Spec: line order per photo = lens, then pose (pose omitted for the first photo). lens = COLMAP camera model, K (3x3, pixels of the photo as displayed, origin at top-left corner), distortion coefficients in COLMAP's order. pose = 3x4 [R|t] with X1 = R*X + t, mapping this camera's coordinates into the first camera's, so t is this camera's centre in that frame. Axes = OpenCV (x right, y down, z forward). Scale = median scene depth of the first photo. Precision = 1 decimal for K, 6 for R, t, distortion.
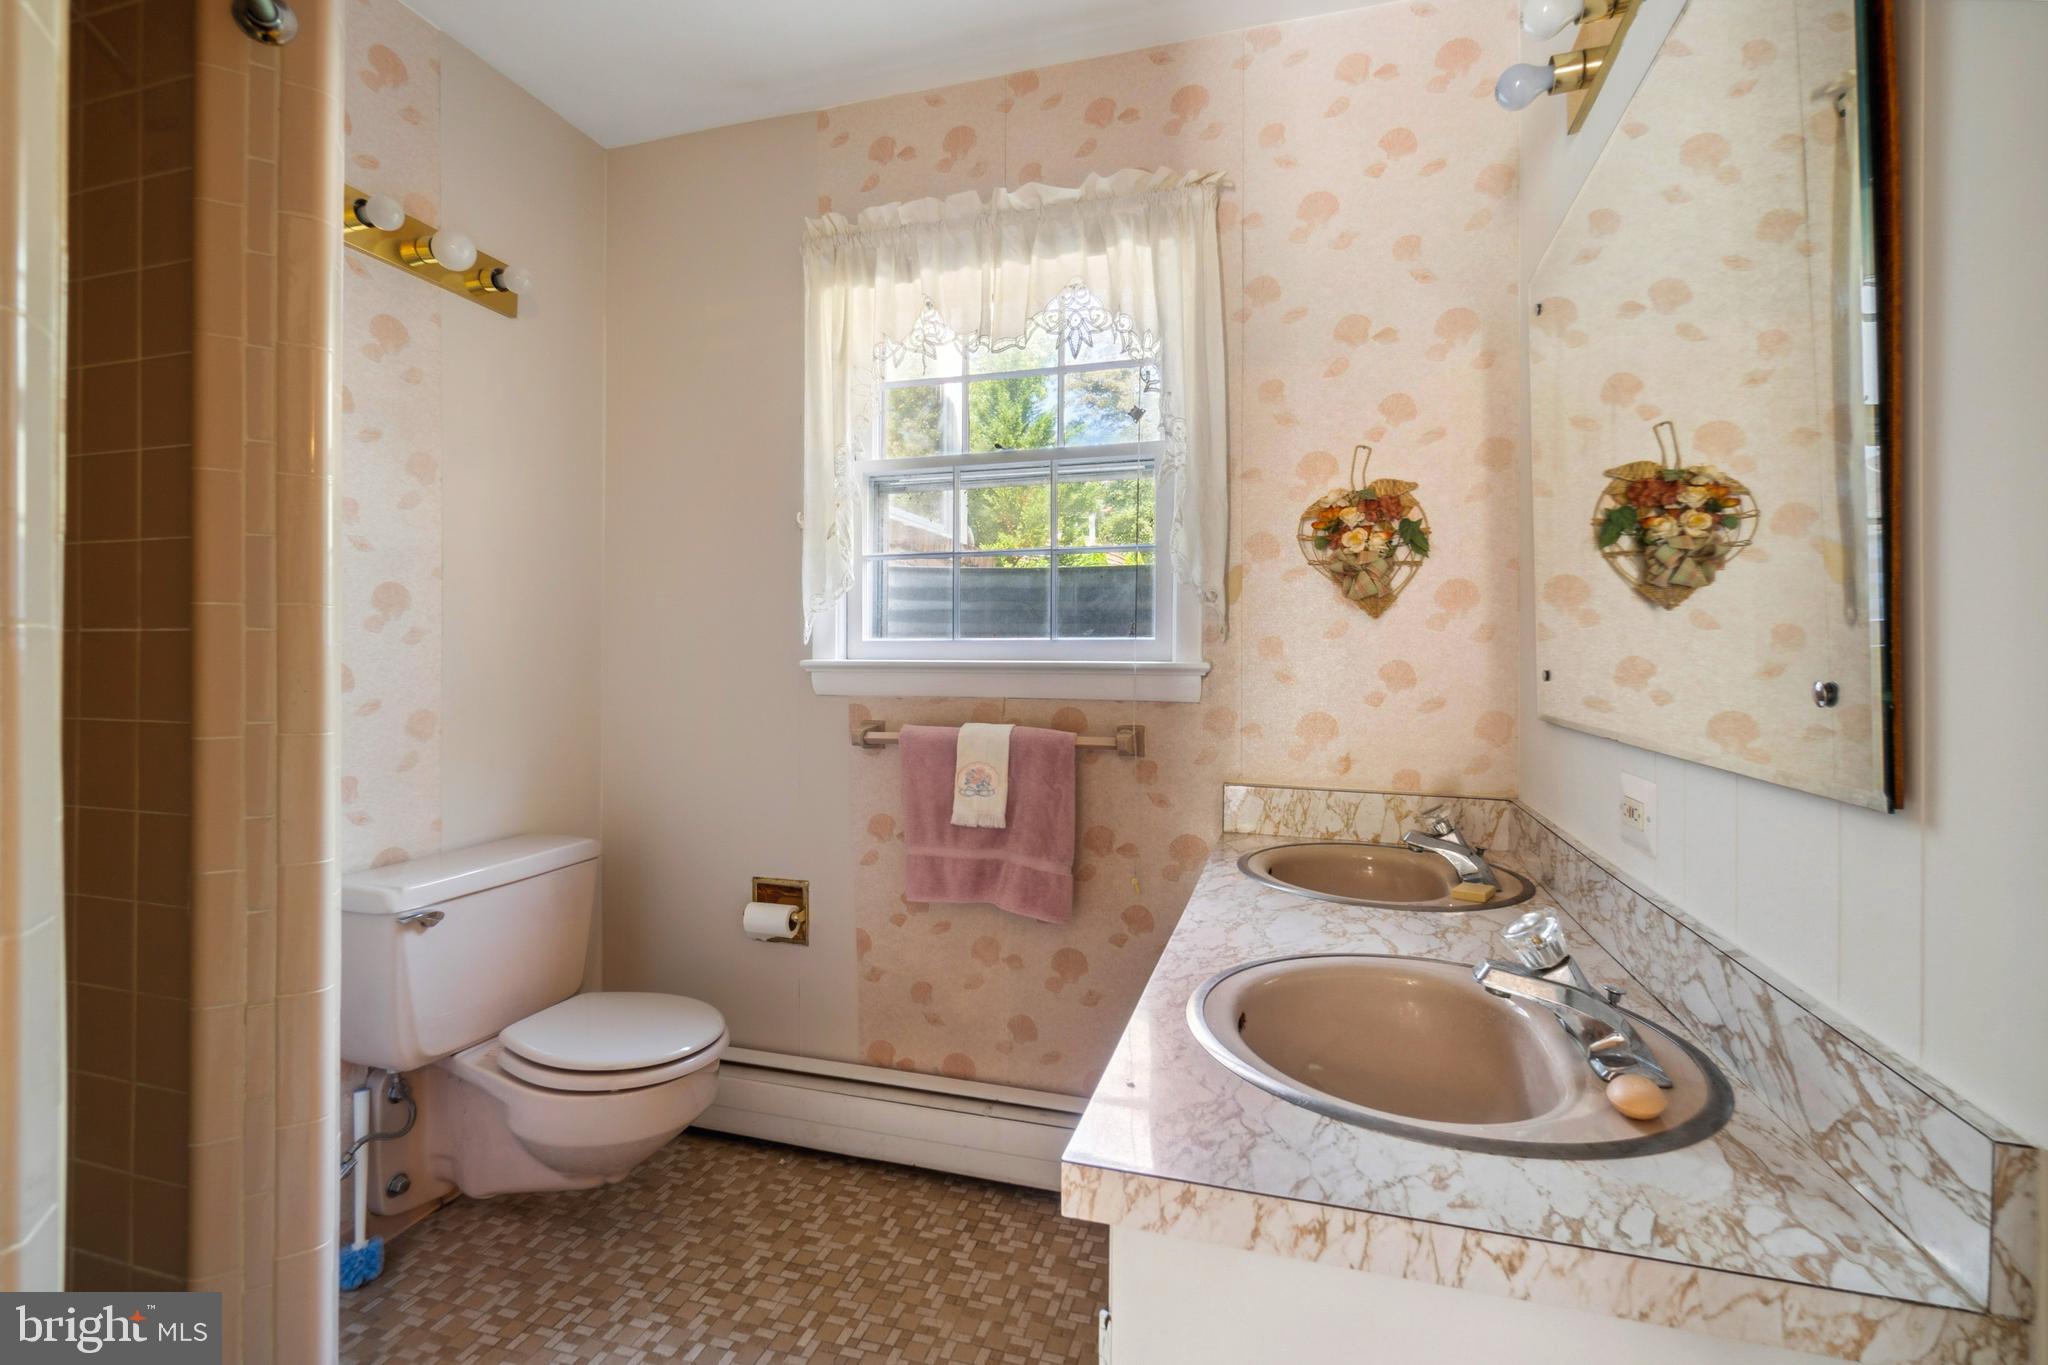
lens RADIAL K [[918.3, 0, 1037.9], [0, 918.3, 675.1], [0, 0, 1]] dist [0.001606, -0.000977]
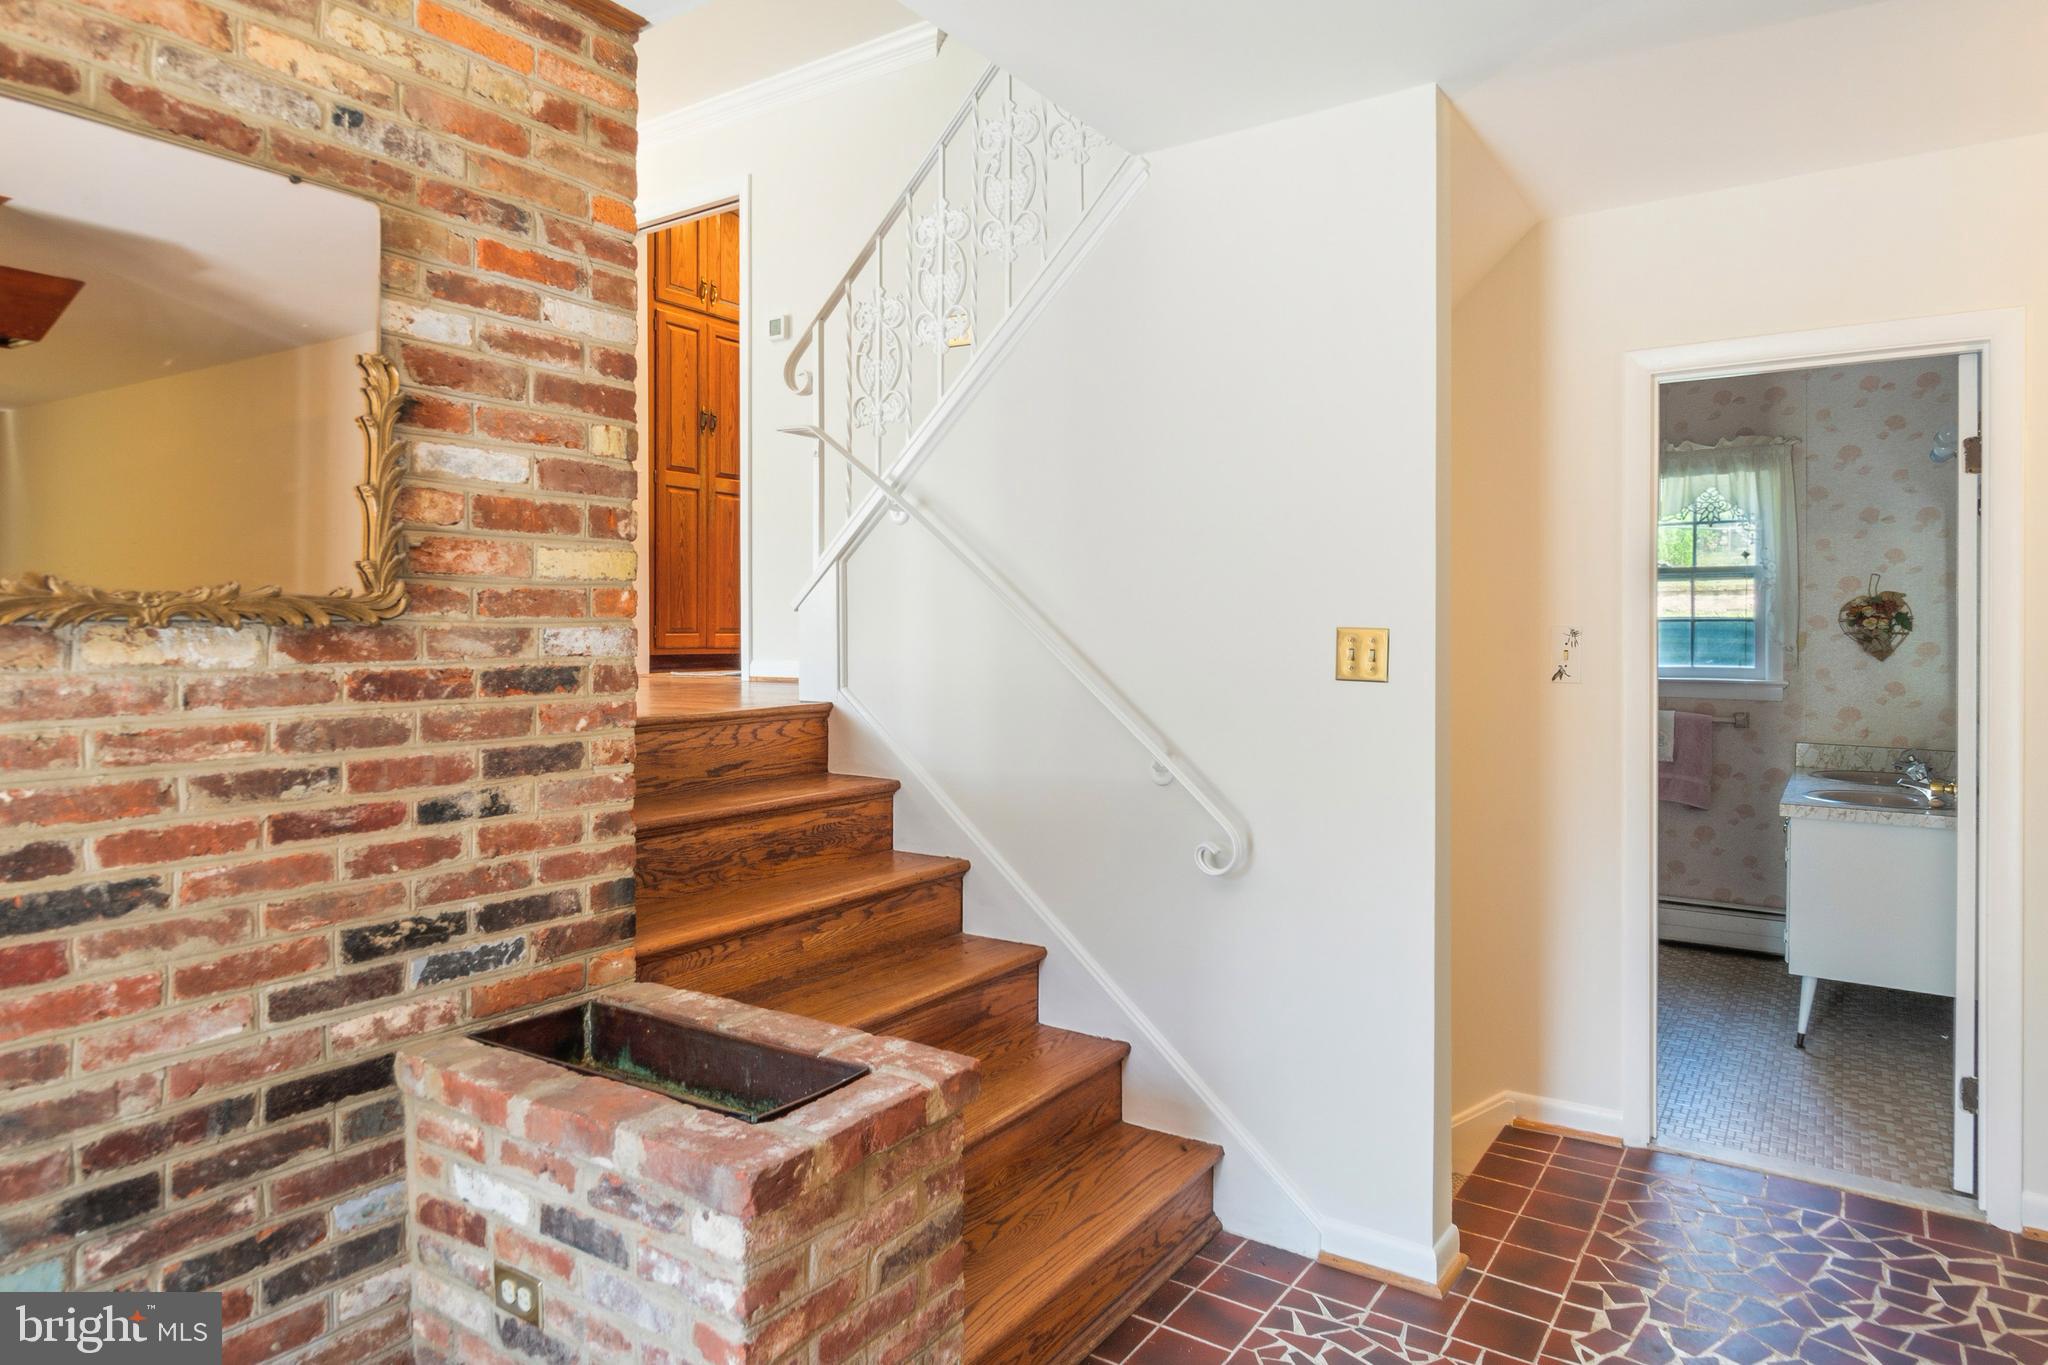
lens RADIAL K [[1192.7, 0, 1096.4], [0, 1192.7, 640.7], [0, 0, 1]] dist [0.002347, 0.000299]
pose [[0.956285, -0.003667, -0.292413, -0.493730], [0.006667, 0.999935, 0.009264, -0.136525], [0.292360, -0.010809, 0.956247, -1.926059]]
